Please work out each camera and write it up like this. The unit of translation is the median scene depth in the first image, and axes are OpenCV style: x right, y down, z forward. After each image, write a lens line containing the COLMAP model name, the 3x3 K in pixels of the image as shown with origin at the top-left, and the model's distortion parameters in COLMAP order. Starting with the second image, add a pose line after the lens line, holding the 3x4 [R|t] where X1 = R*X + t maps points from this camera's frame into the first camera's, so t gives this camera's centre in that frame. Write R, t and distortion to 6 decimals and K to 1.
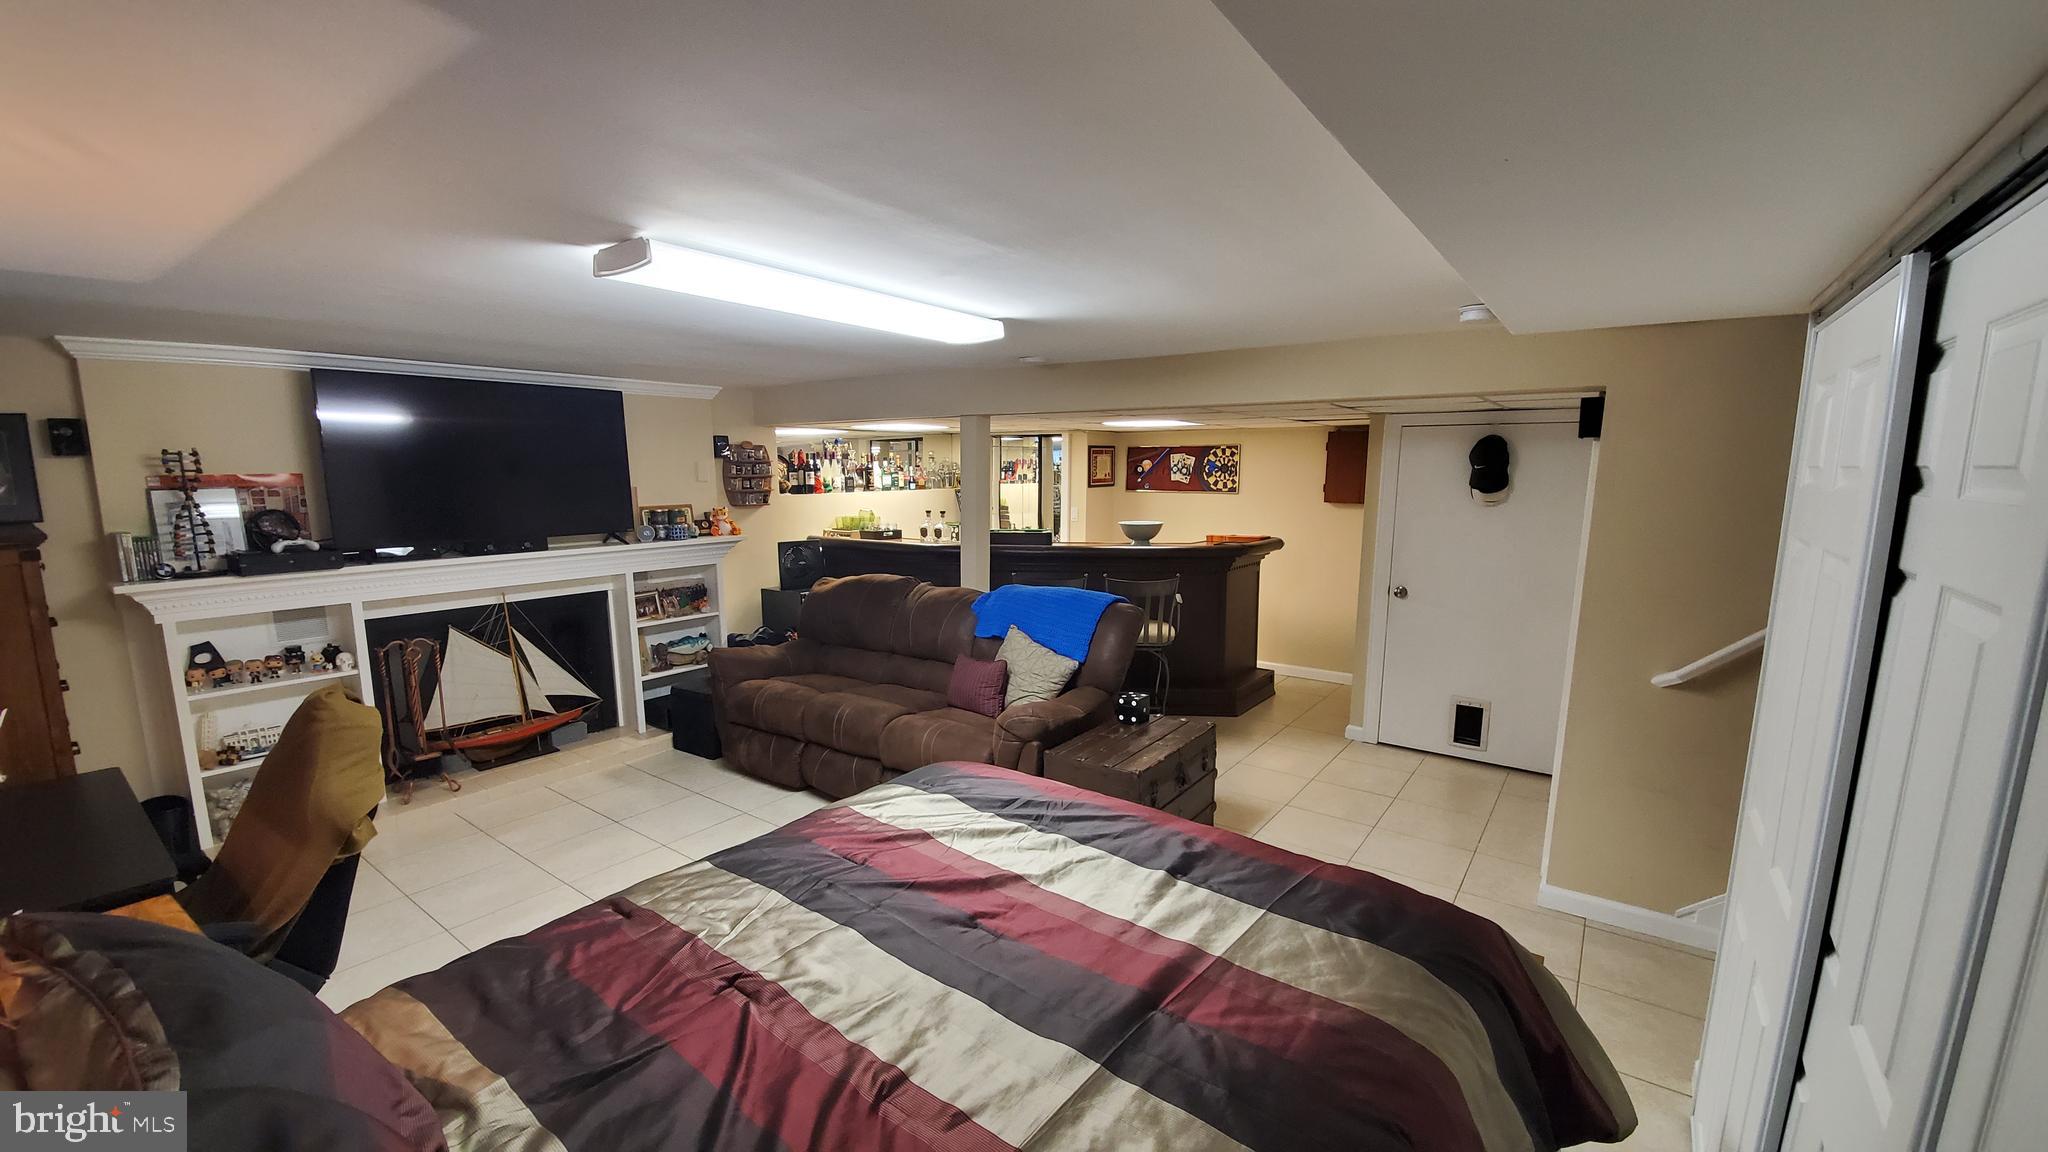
lens RADIAL K [[803.7, 0, 1019.2], [0, 803.7, 601.2], [0, 0, 1]] dist [0.017626, -0.020888]
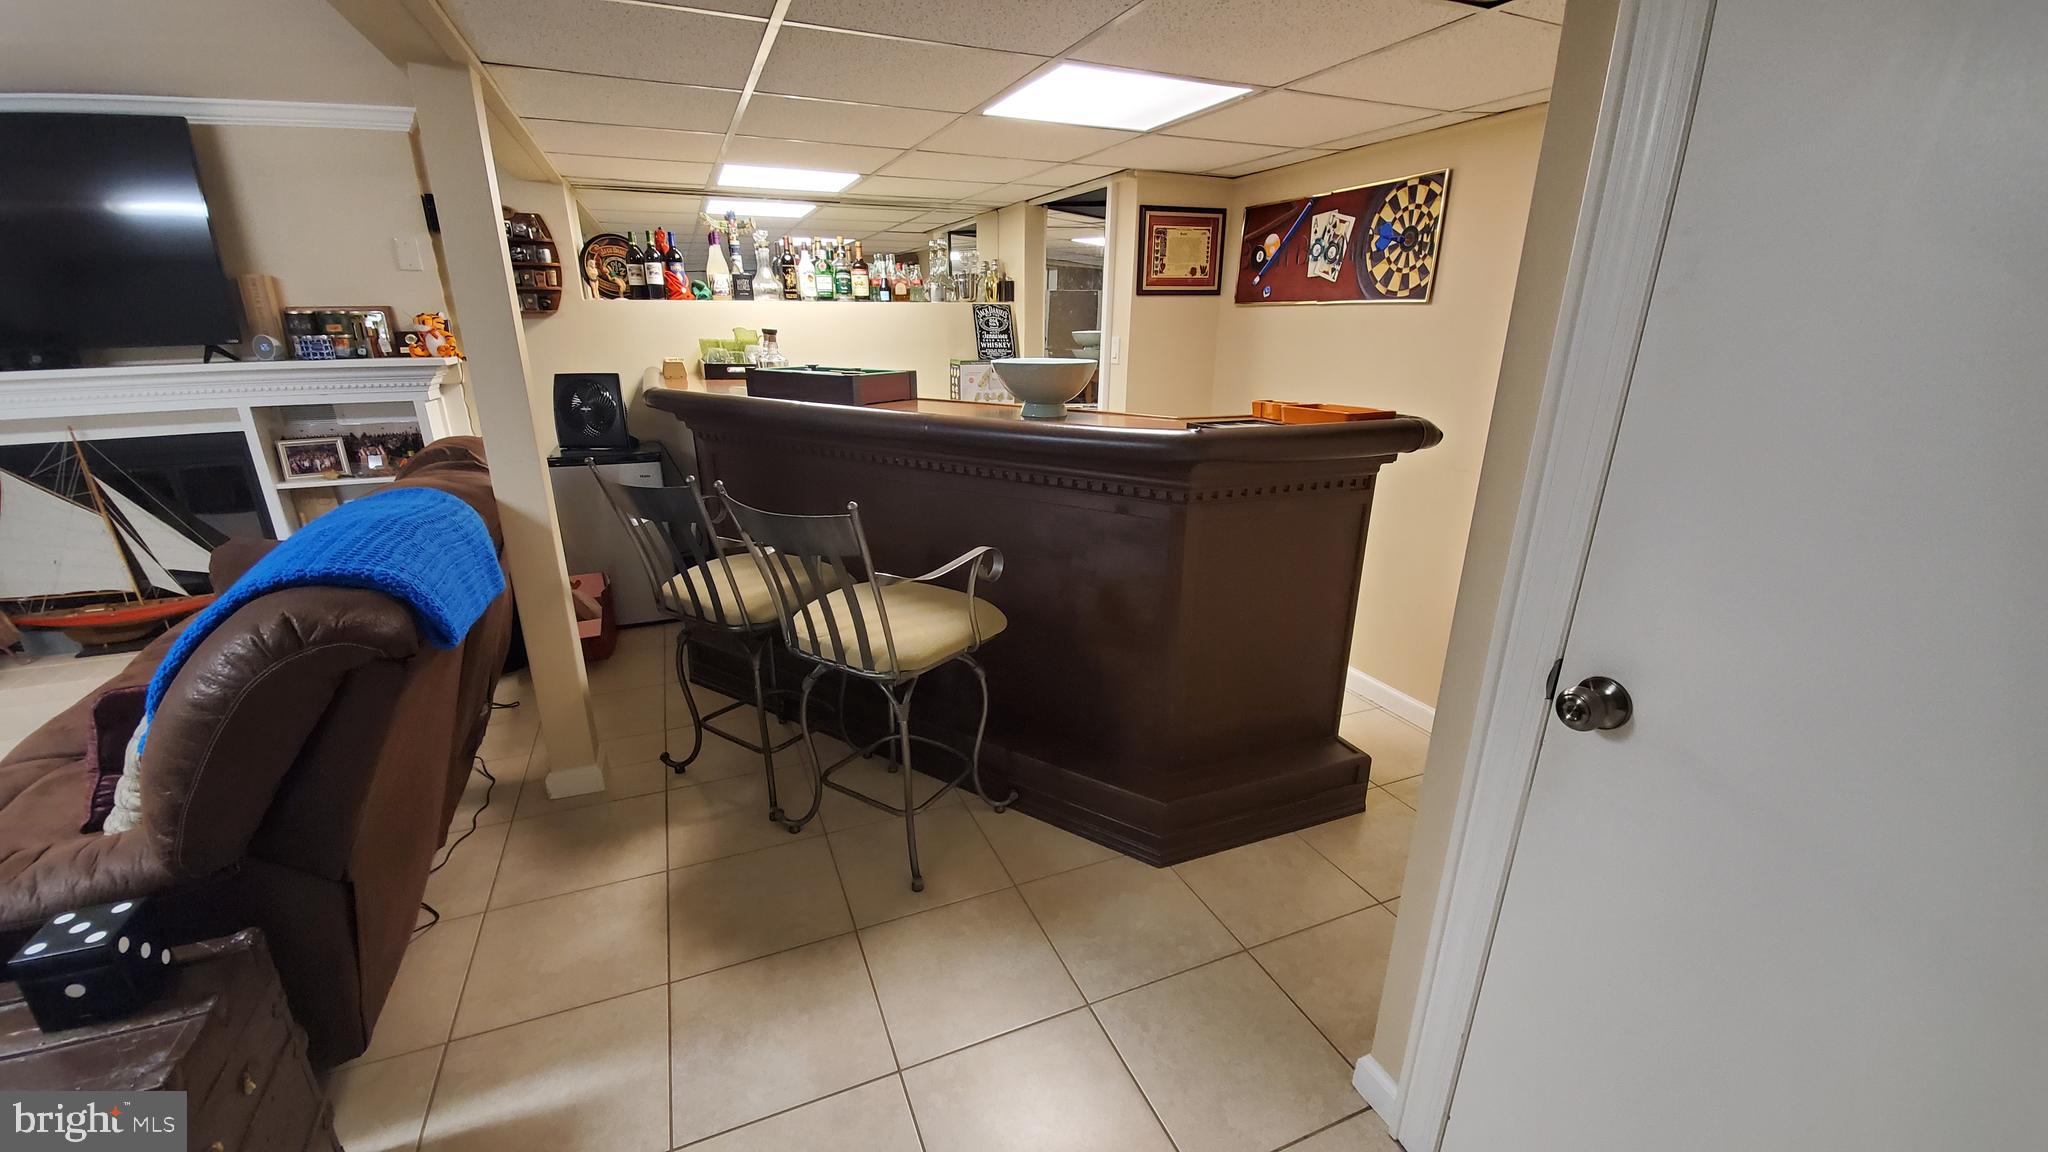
lens RADIAL K [[803.7, 0, 1019.2], [0, 803.7, 601.2], [0, 0, 1]] dist [0.017626, -0.020888]
pose [[0.867634, 0.171189, -0.466803, 0.397445], [-0.088029, 0.976916, 0.194644, -0.060440], [0.489349, -0.127788, 0.862675, 0.678537]]
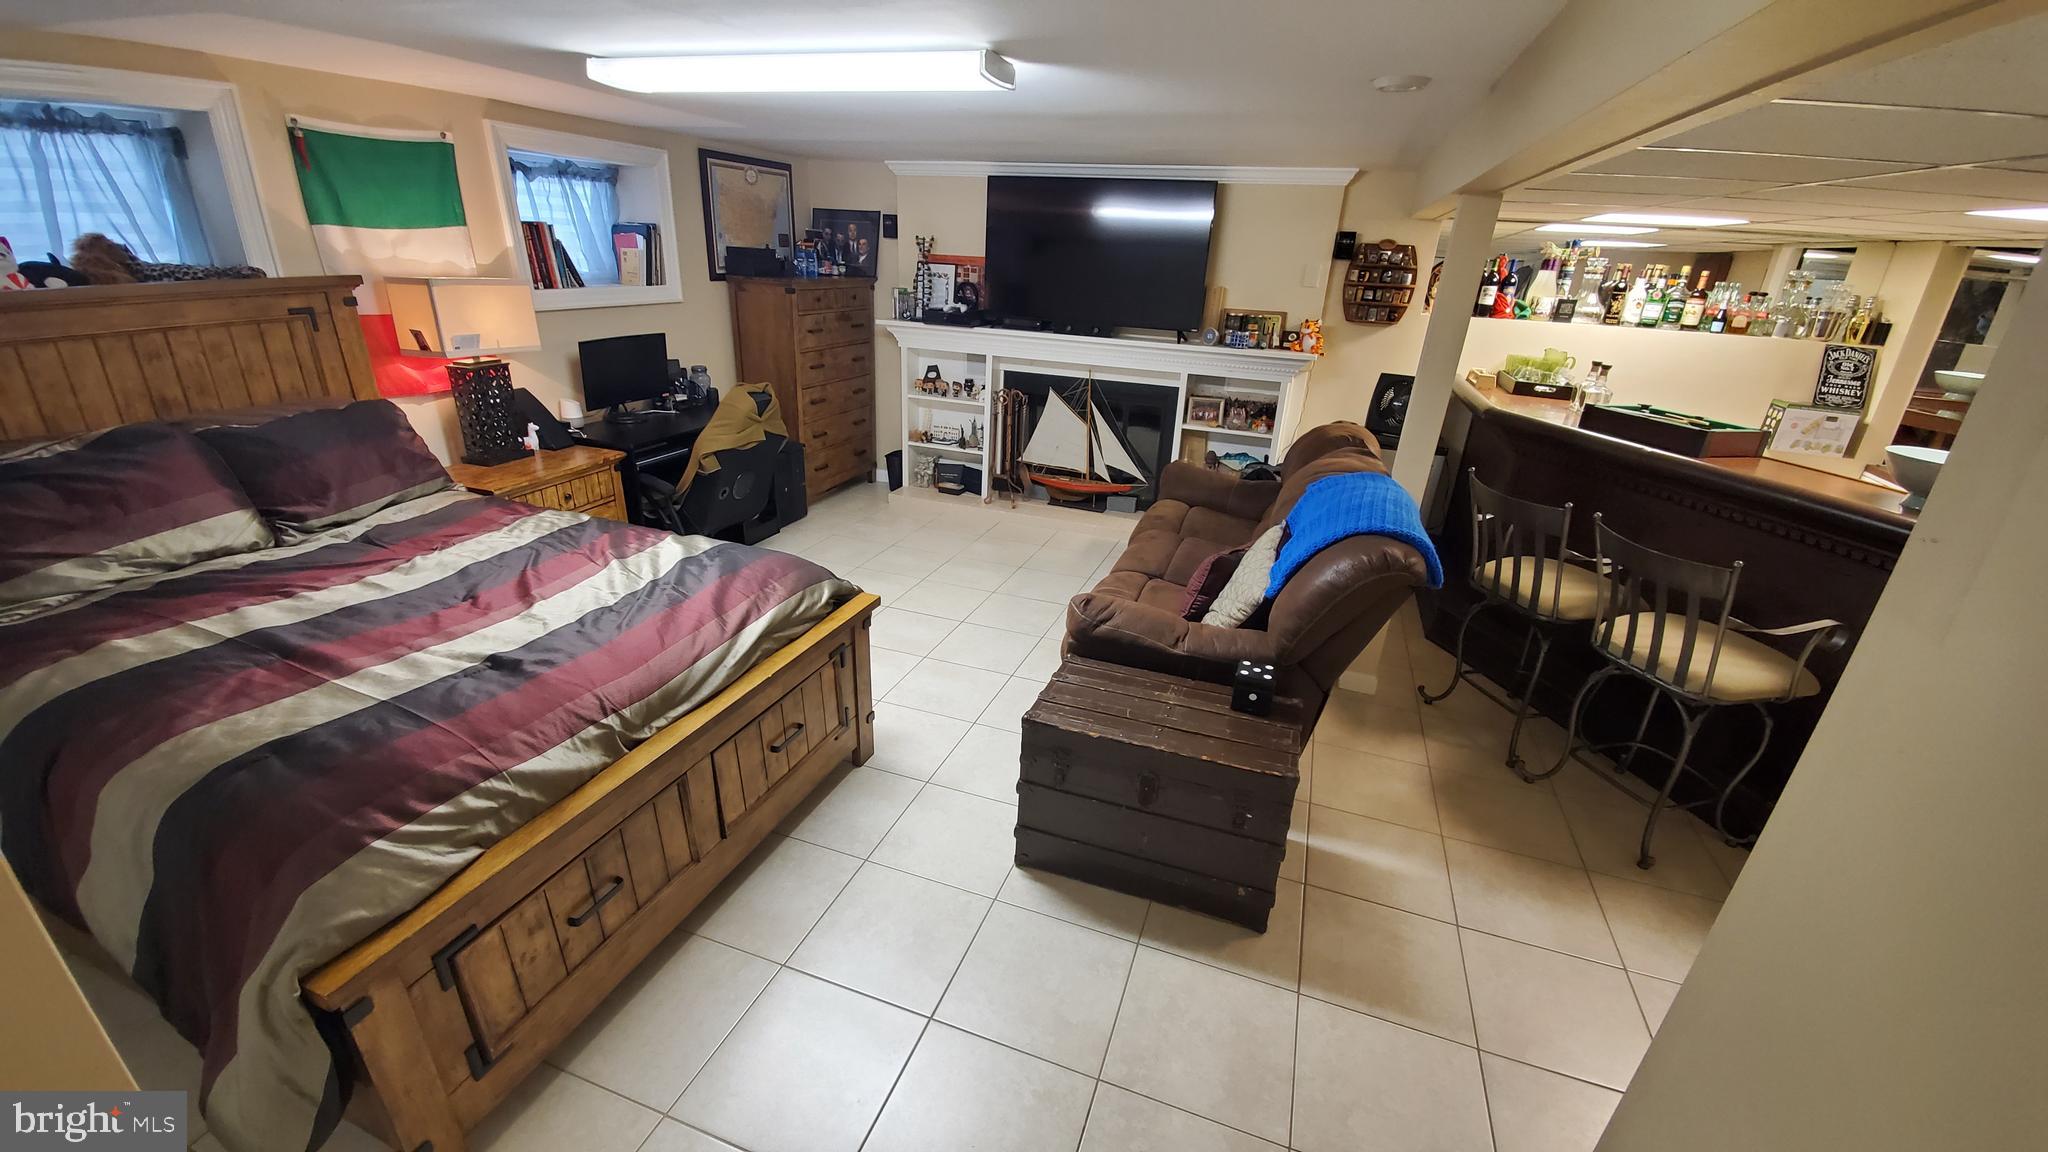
lens RADIAL K [[800.0, 0, 1026.2], [0, 800.0, 592.9], [0, 0, 1]] dist [0.019531, -0.021736]
pose [[0.299774, 0.391411, -0.870019, 0.439038], [-0.203555, 0.917201, 0.342501, -0.082817], [0.932041, 0.074424, 0.354627, 0.438726]]
